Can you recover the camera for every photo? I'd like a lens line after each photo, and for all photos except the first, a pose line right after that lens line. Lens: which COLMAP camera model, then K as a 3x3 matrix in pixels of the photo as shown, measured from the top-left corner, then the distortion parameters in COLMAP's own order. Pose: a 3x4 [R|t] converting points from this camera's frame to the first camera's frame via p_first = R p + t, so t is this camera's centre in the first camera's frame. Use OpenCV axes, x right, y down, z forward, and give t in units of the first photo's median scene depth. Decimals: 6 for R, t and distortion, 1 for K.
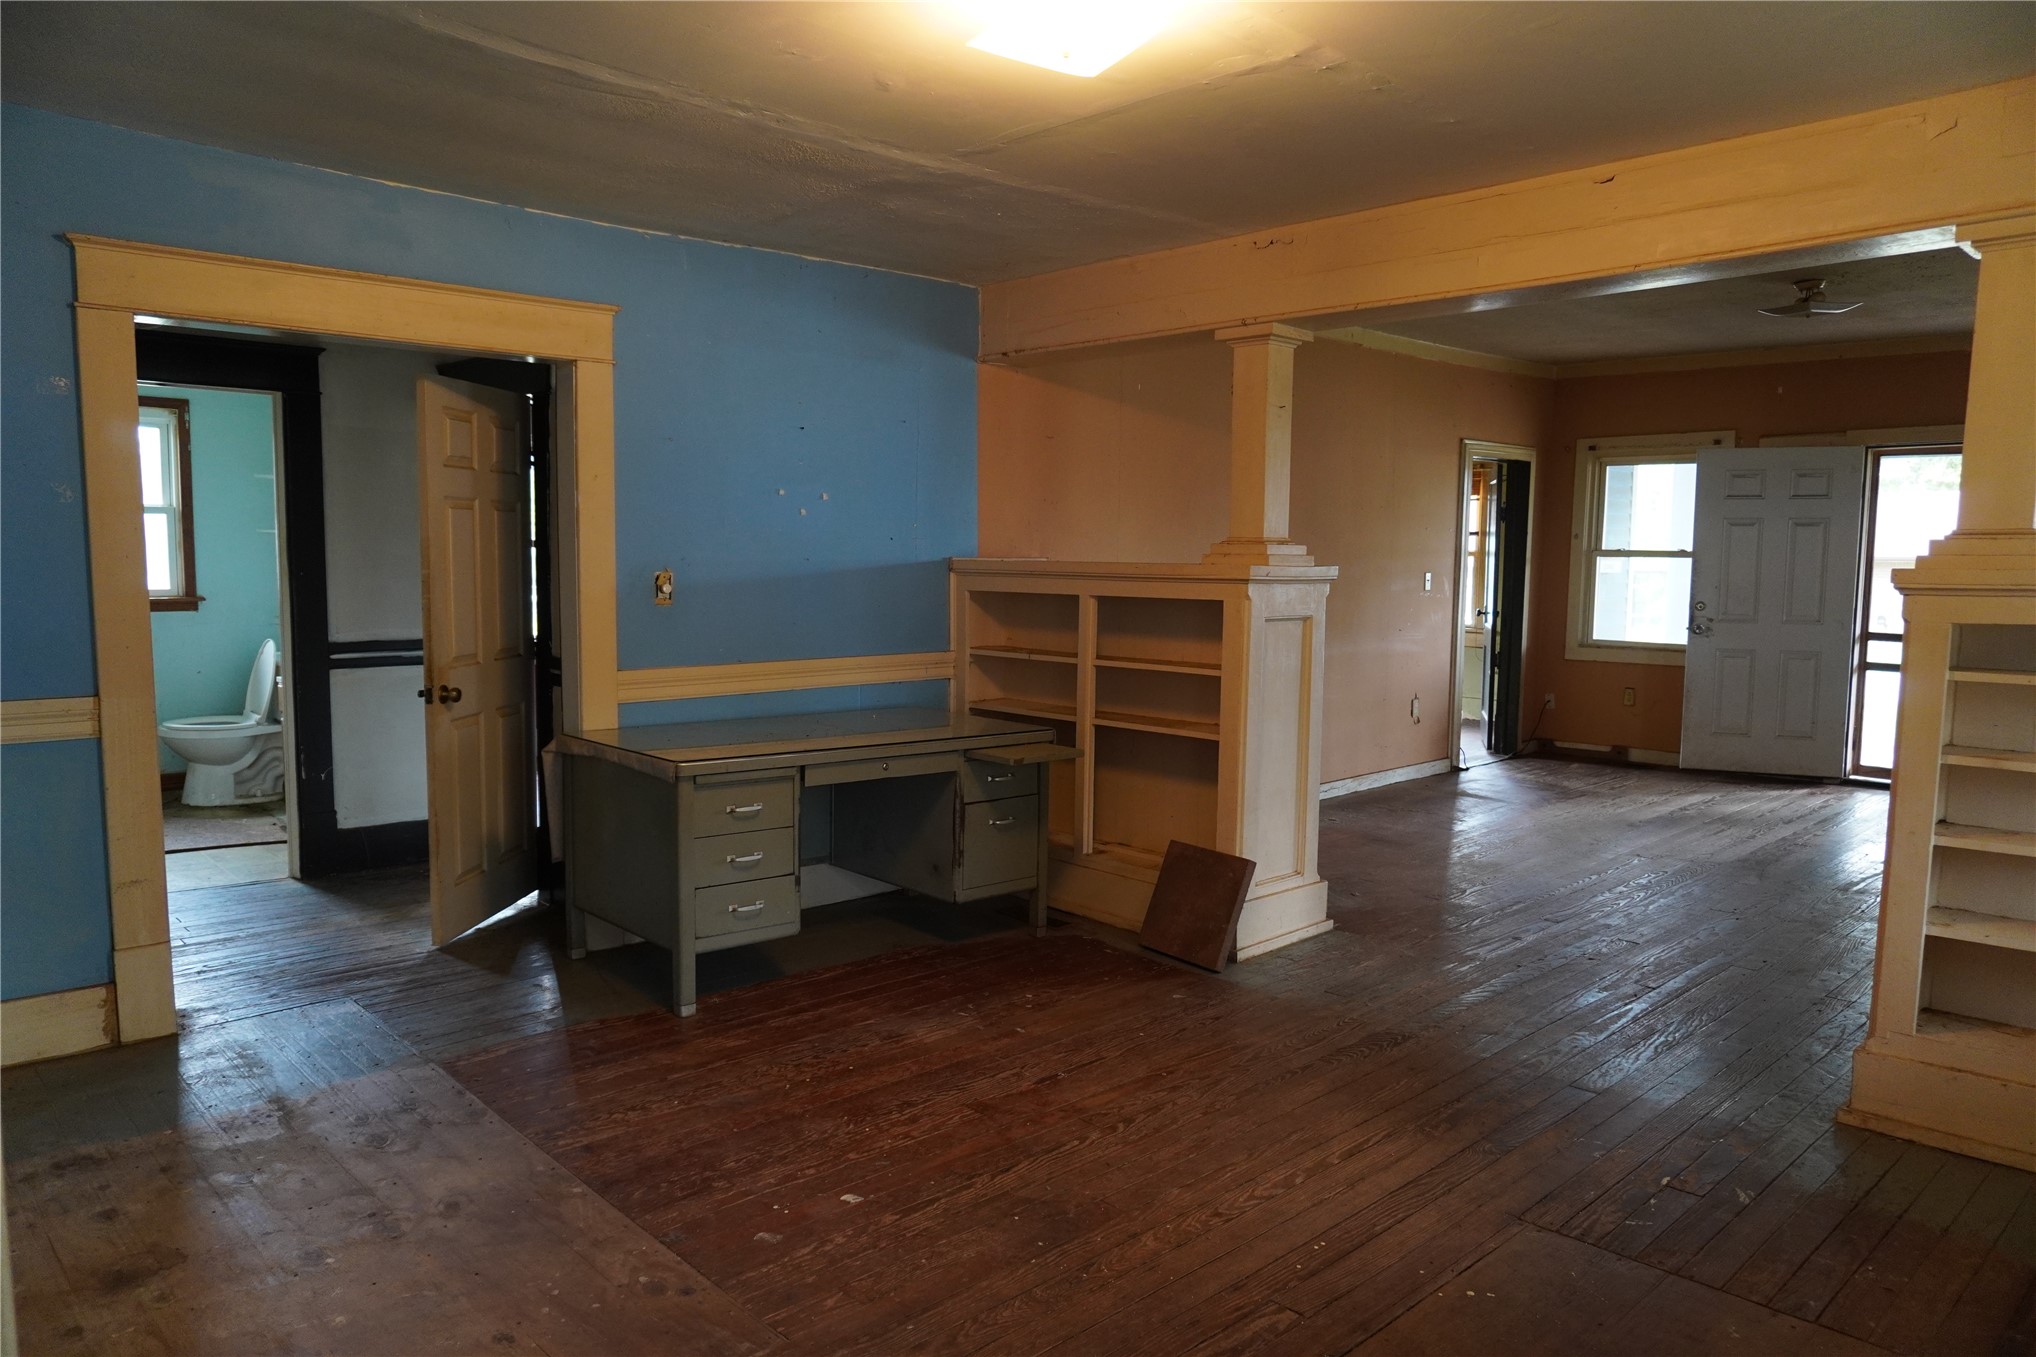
lens RADIAL K [[1358.0, 0, 1016.0], [0, 1358.0, 686.9], [0, 0, 1]] dist [-0.054136, 0.042113]
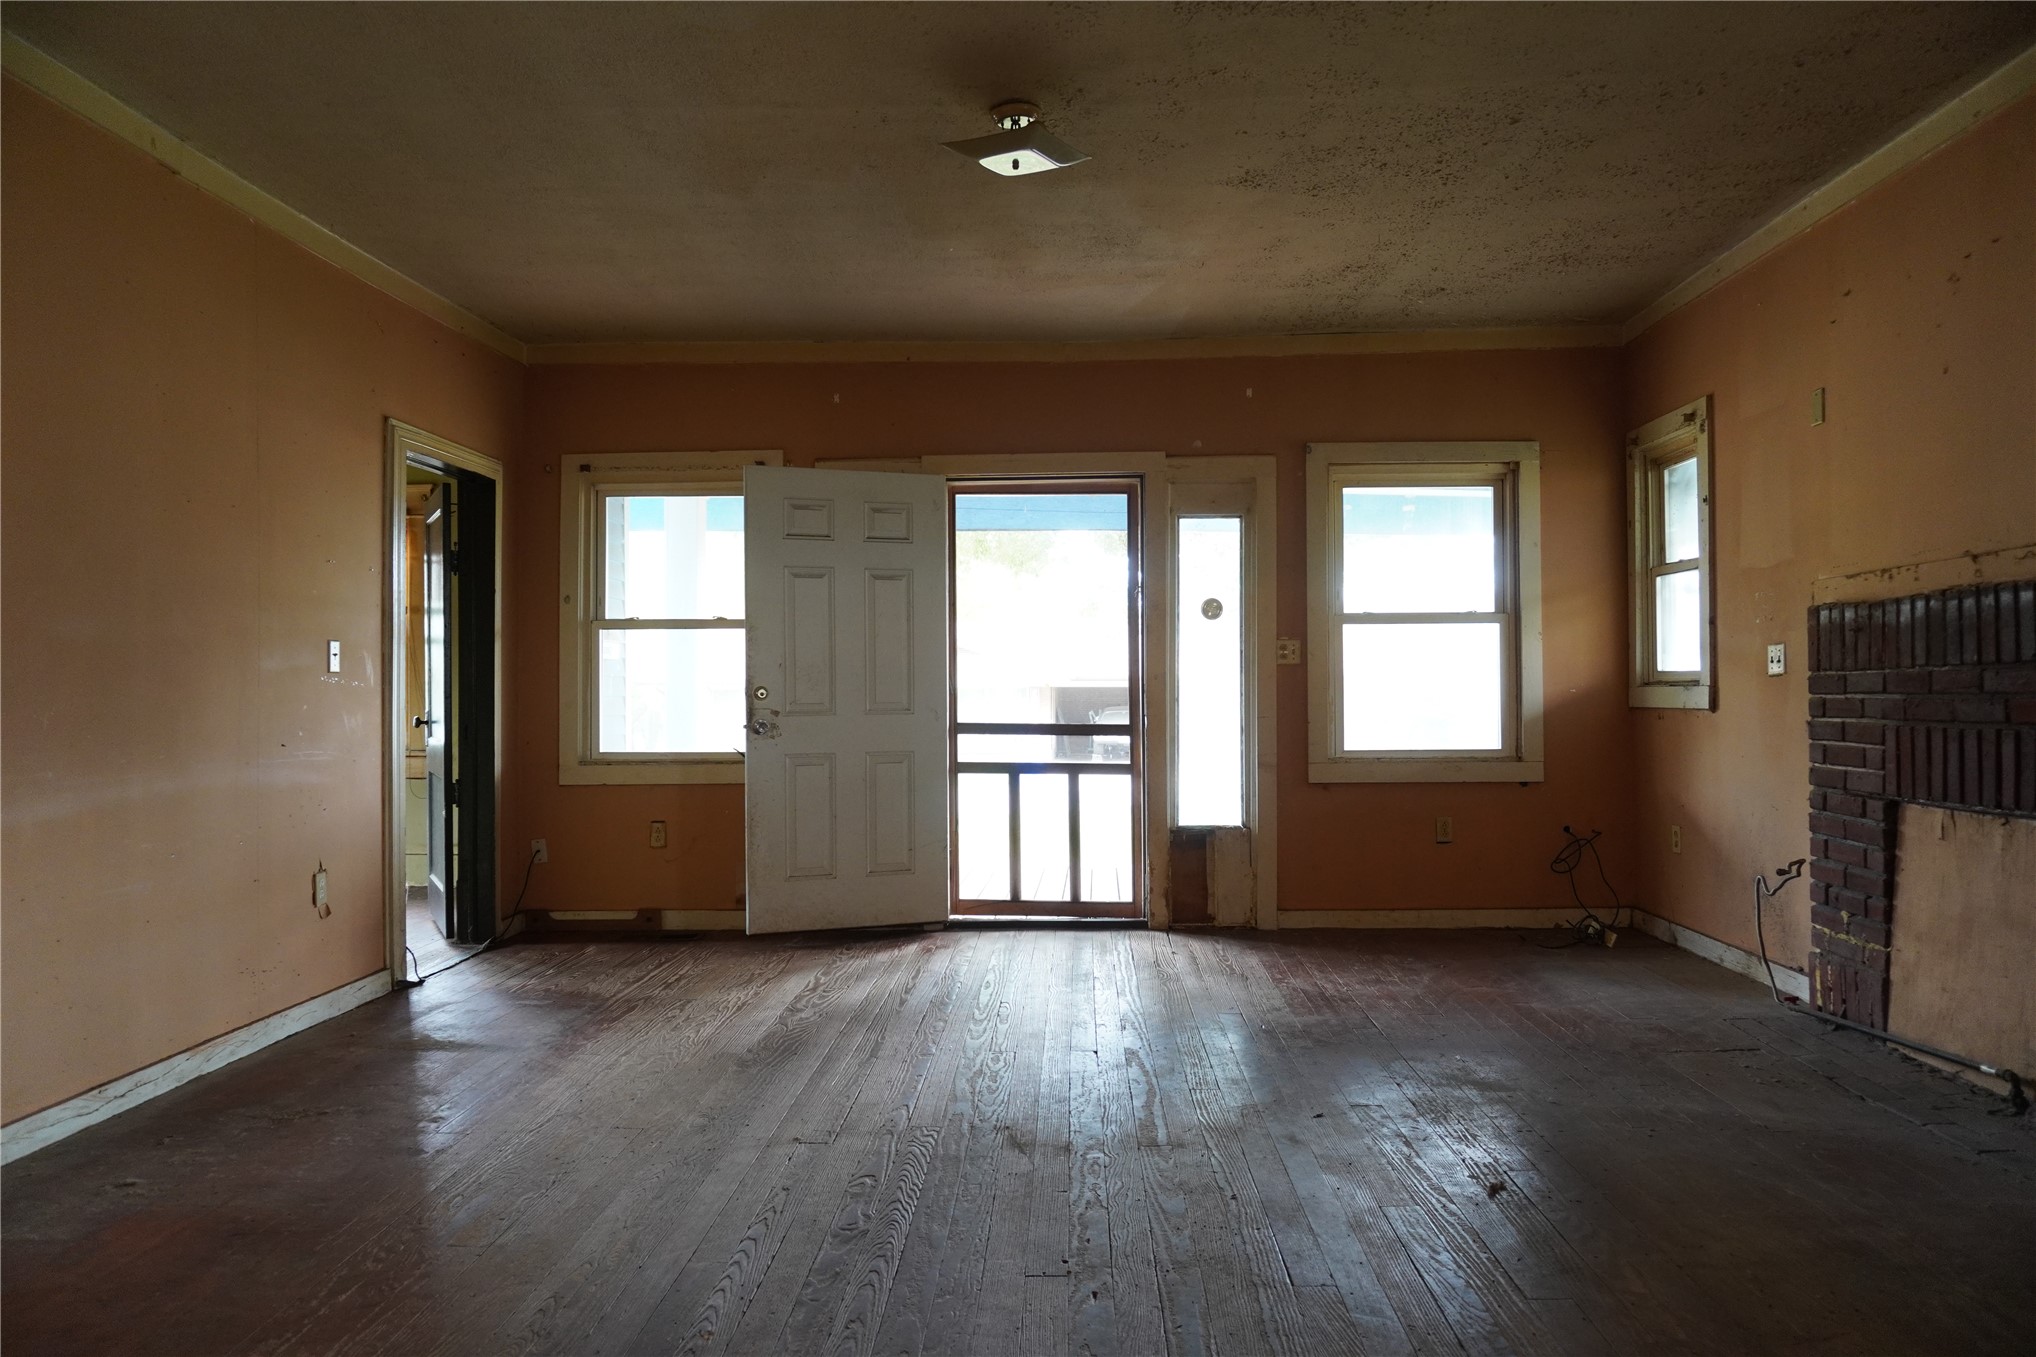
lens RADIAL K [[1358.0, 0, 1016.0], [0, 1358.0, 686.9], [0, 0, 1]] dist [-0.054136, 0.042113]
pose [[0.717078, -0.010134, 0.696919, 0.119881], [0.081442, 0.994263, -0.069340, -0.004918], [-0.692218, 0.106481, 0.713790, 0.409557]]
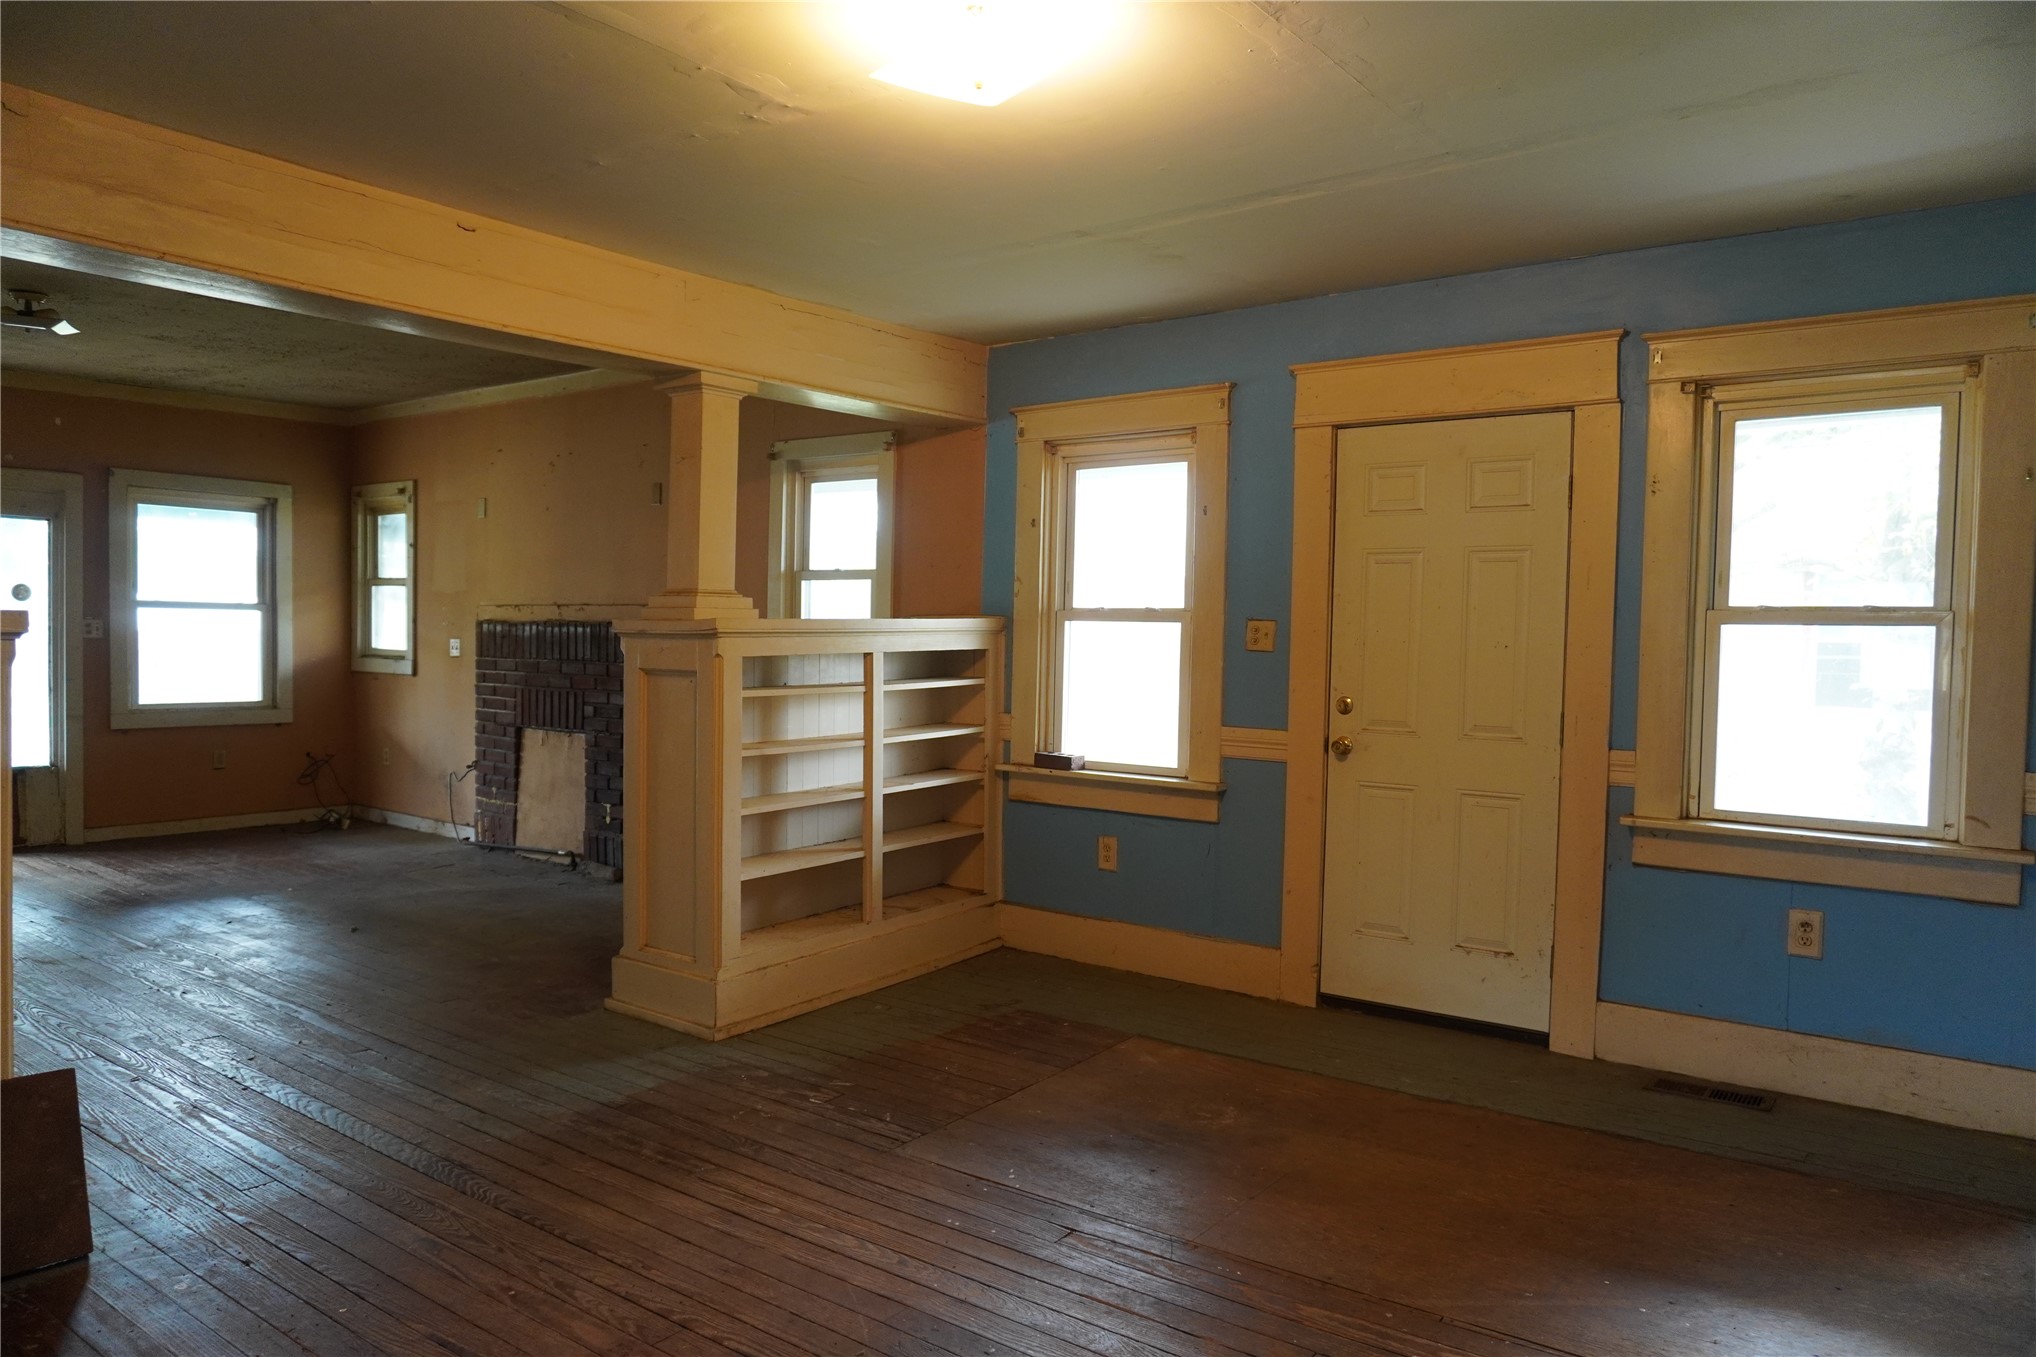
lens RADIAL K [[1358.0, 0, 1016.0], [0, 1358.0, 686.9], [0, 0, 1]] dist [-0.054136, 0.042113]
pose [[-0.168532, -0.050058, 0.984424, -0.281655], [0.075983, 0.995078, 0.063608, -0.031820], [-0.982763, 0.085519, -0.163899, 0.353436]]
